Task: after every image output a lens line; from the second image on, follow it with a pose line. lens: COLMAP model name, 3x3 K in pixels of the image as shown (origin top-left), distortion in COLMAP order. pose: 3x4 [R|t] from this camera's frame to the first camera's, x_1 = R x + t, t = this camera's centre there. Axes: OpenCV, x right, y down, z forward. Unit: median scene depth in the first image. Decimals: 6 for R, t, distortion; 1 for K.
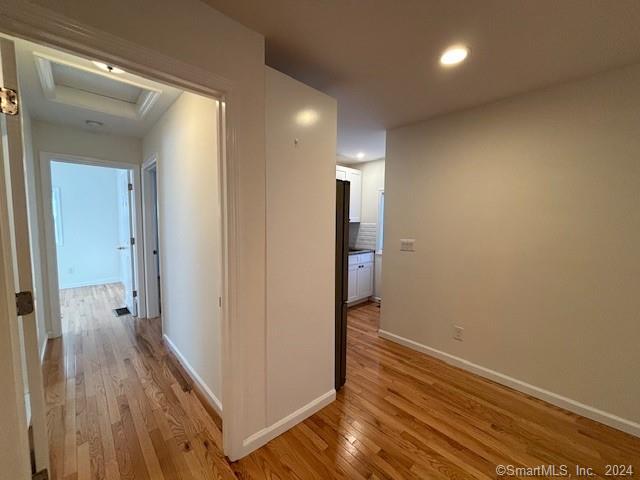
lens RADIAL K [[255.6, 0, 316.8], [0, 255.6, 240.2], [0, 0, 1]] dist [0.002888, -0.000213]
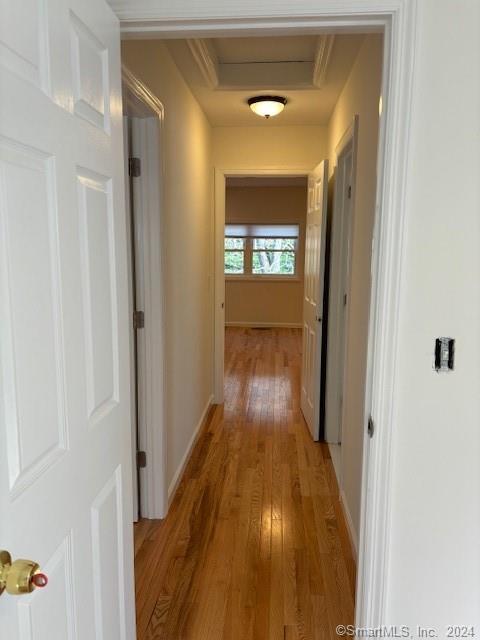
lens RADIAL K [[482.4, 0, 238.4], [0, 482.4, 302.5], [0, 0, 1]] dist [0.014130, -0.001755]
pose [[-0.664174, -0.120062, 0.737874, -1.736999], [0.040981, 0.979688, 0.196296, -0.227580], [-0.746454, 0.160613, -0.645763, 1.890684]]
